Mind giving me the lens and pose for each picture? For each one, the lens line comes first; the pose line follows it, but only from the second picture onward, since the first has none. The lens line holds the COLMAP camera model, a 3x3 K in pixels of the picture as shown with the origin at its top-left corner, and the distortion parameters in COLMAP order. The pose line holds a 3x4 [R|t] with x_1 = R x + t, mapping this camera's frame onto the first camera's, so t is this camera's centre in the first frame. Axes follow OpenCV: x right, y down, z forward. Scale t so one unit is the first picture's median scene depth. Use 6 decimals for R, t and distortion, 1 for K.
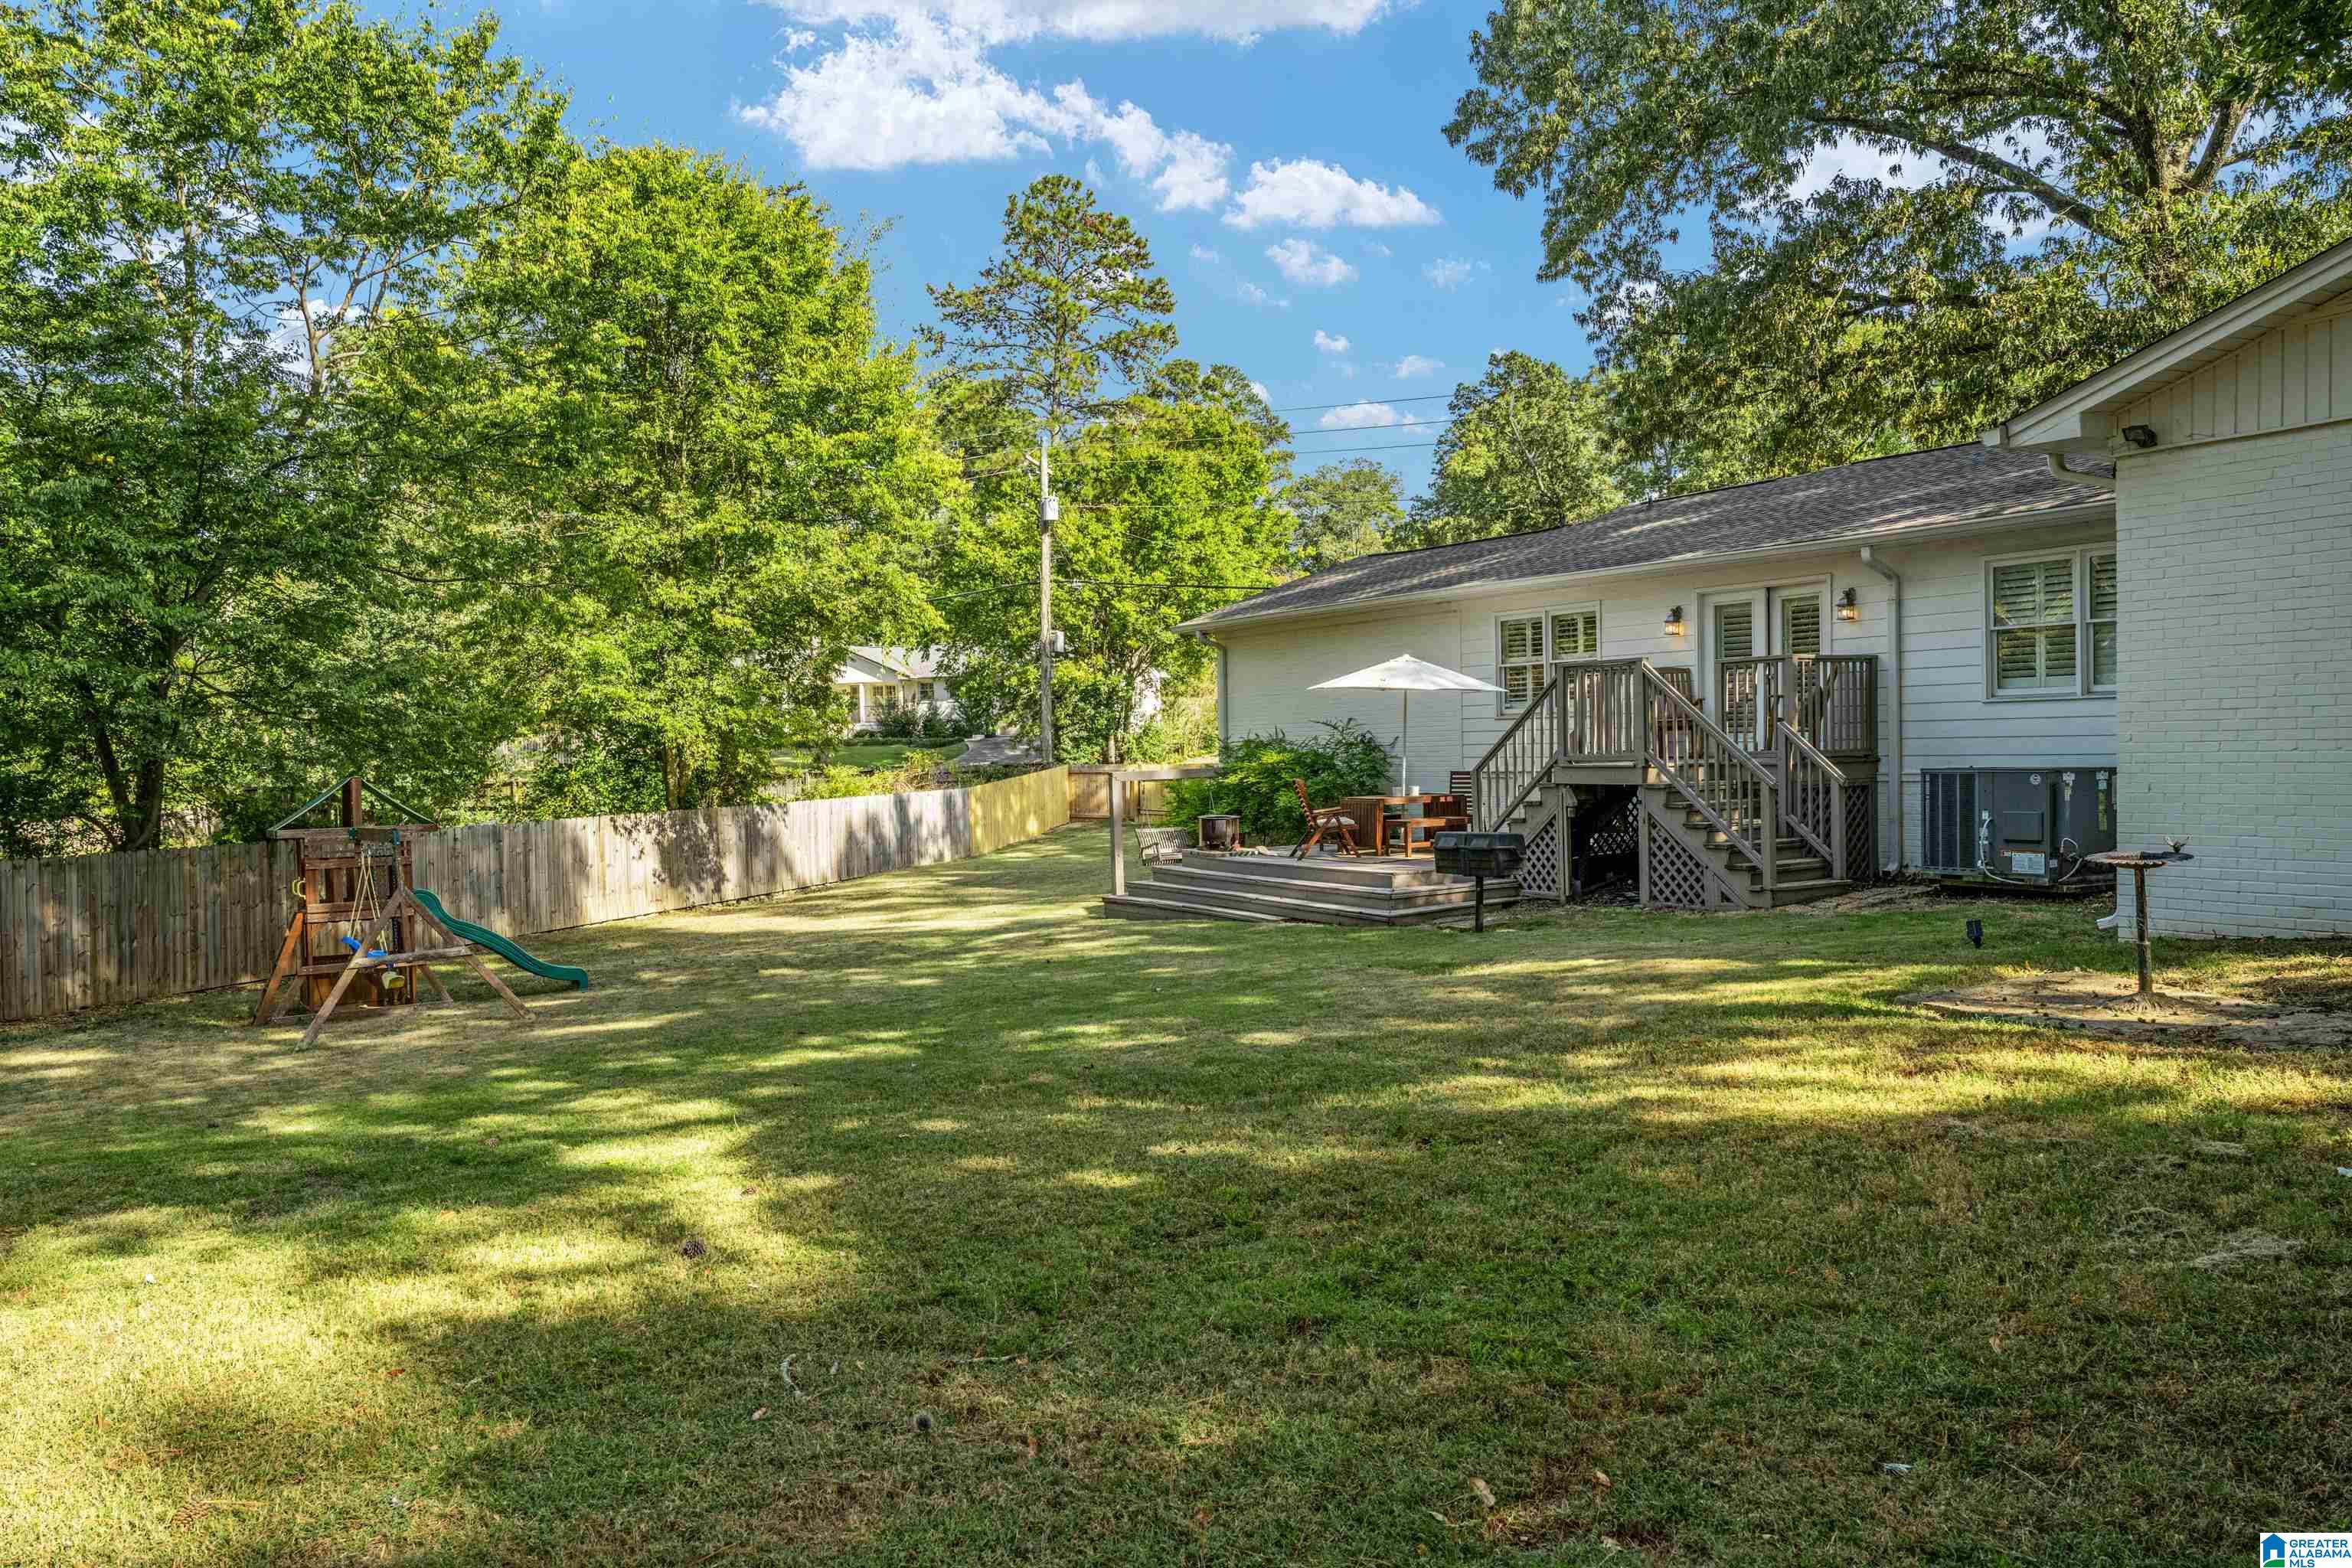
lens RADIAL K [[1637.3, 0, 1182.2], [0, 1637.3, 778.7], [0, 0, 1]] dist [-0.000393, -0.000026]
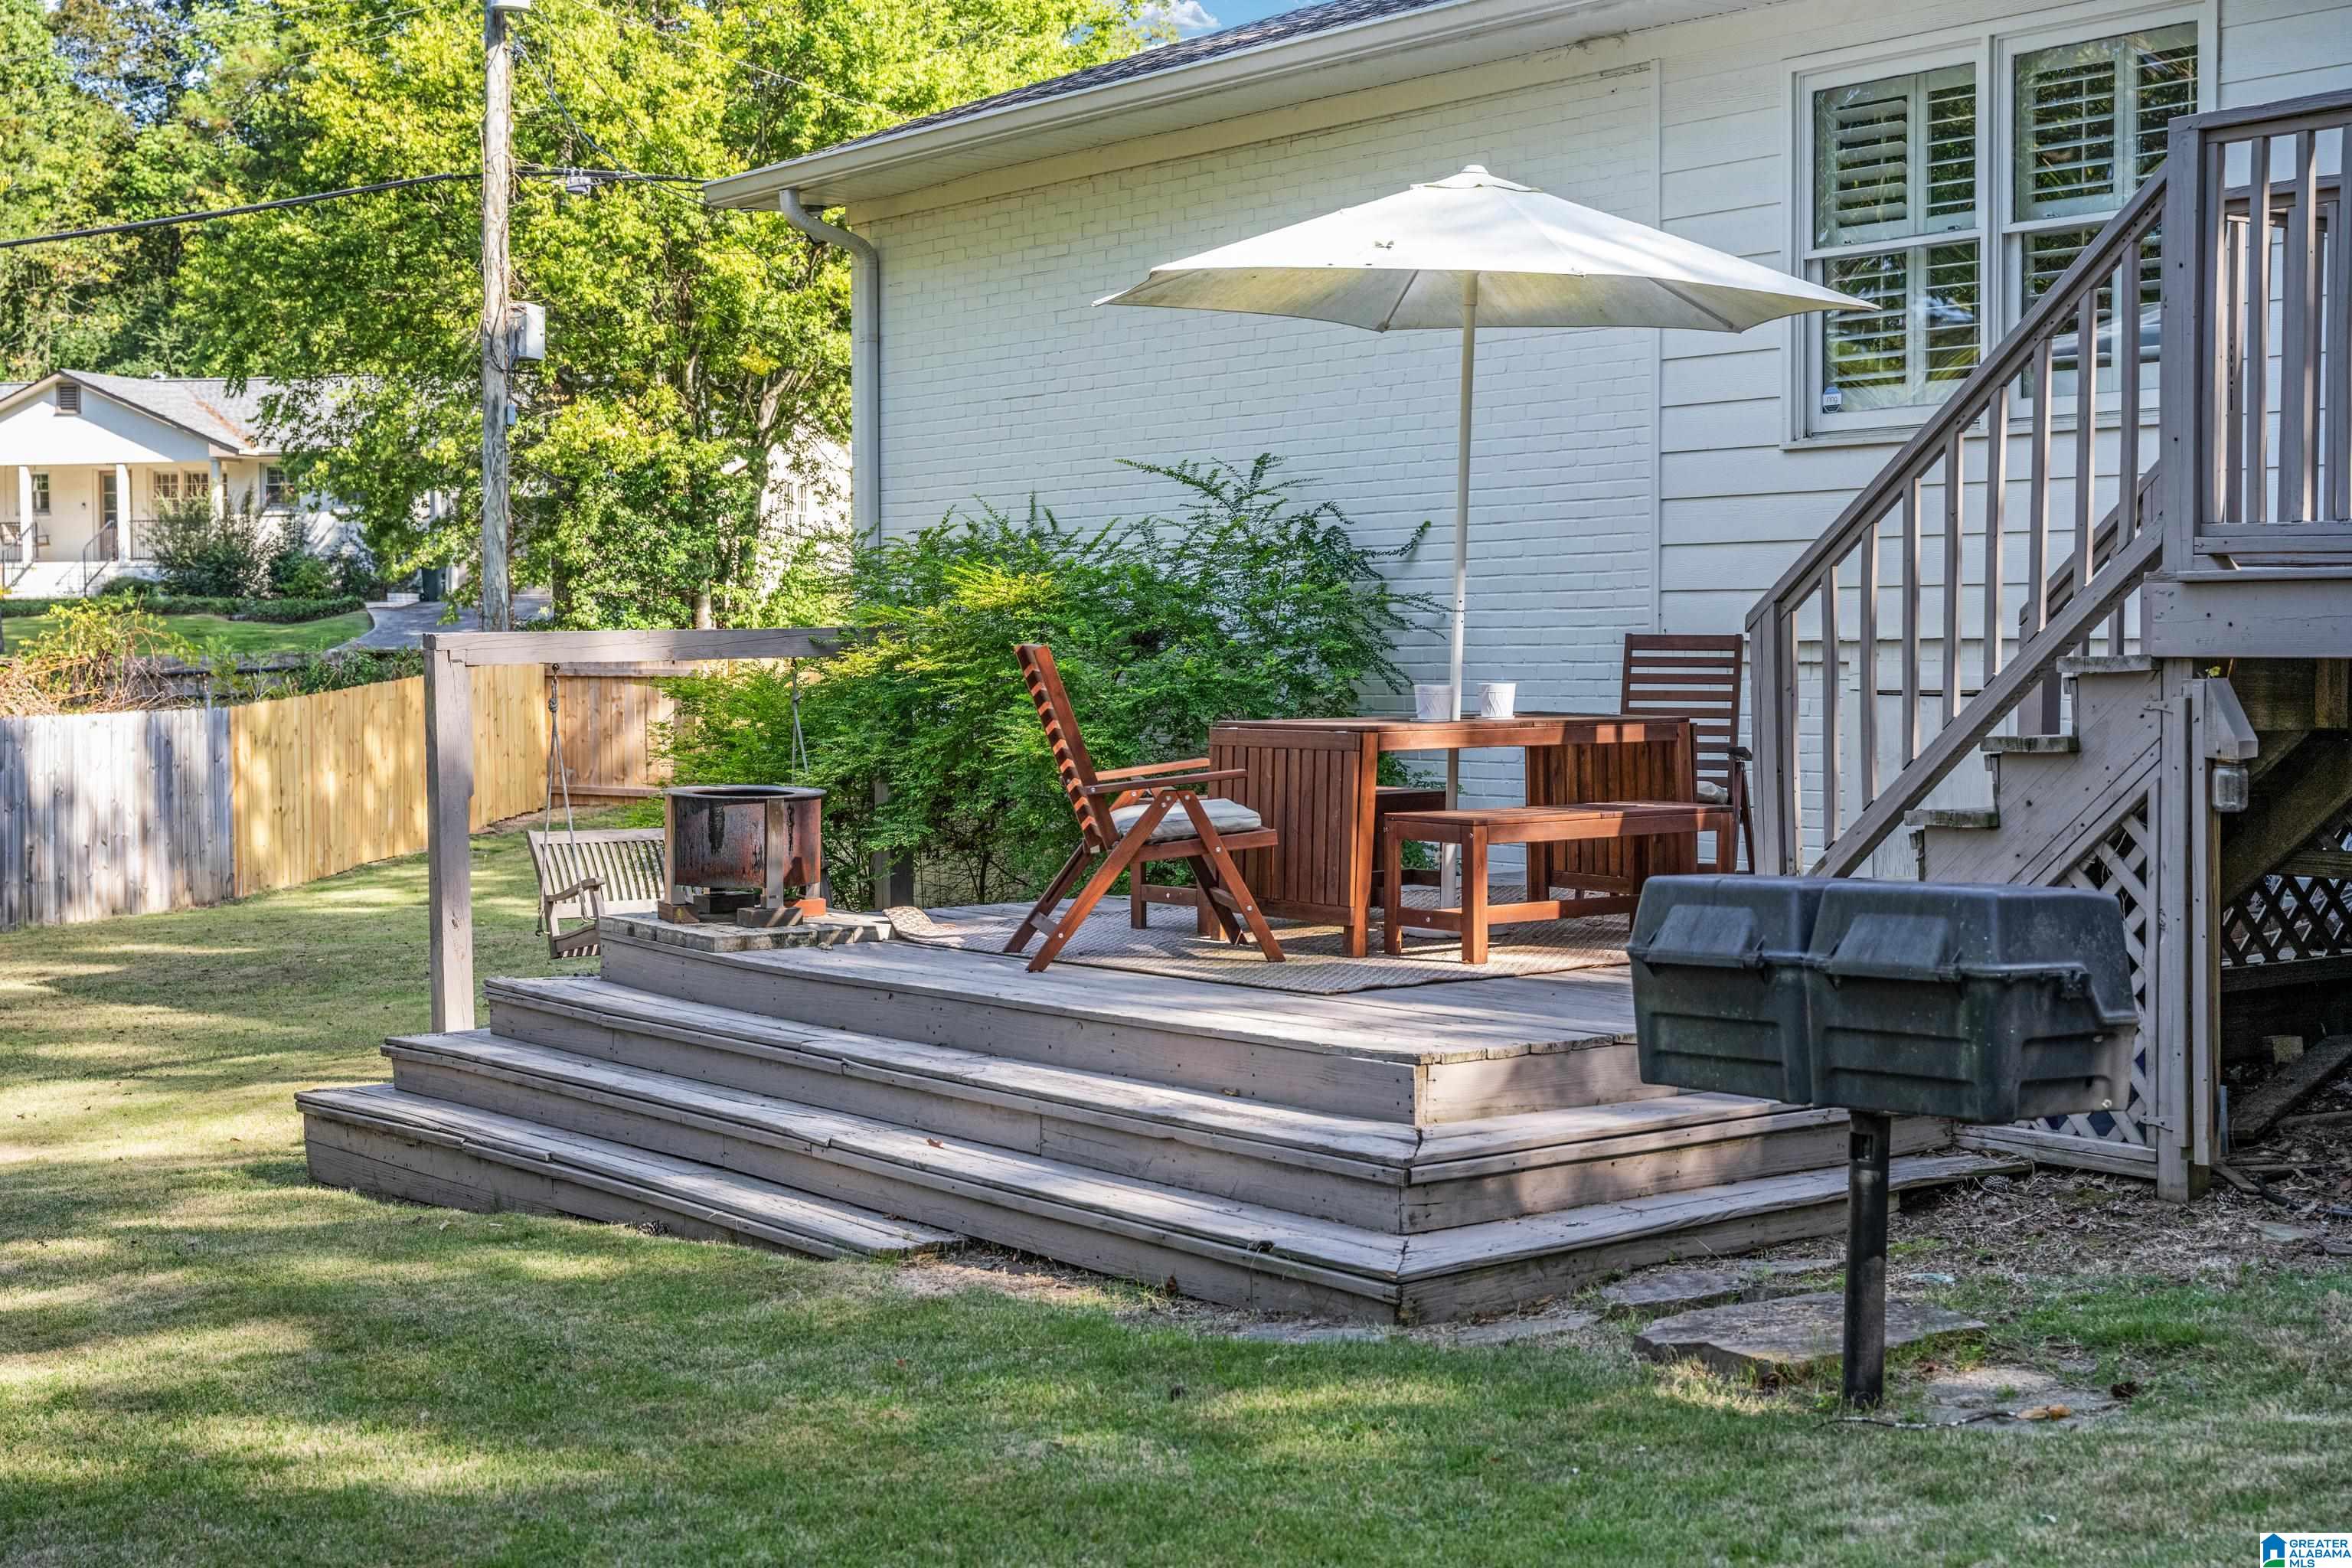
lens RADIAL K [[3259.5, 0, 1174.5], [0, 3259.5, 782.5], [0, 0, 1]] dist [-0.001503, 0.000000]
pose [[0.997986, 0.012616, 0.062162, 0.033680], [-0.013709, 0.999758, 0.017187, 0.006902], [-0.061930, -0.018005, 0.997918, 0.277639]]
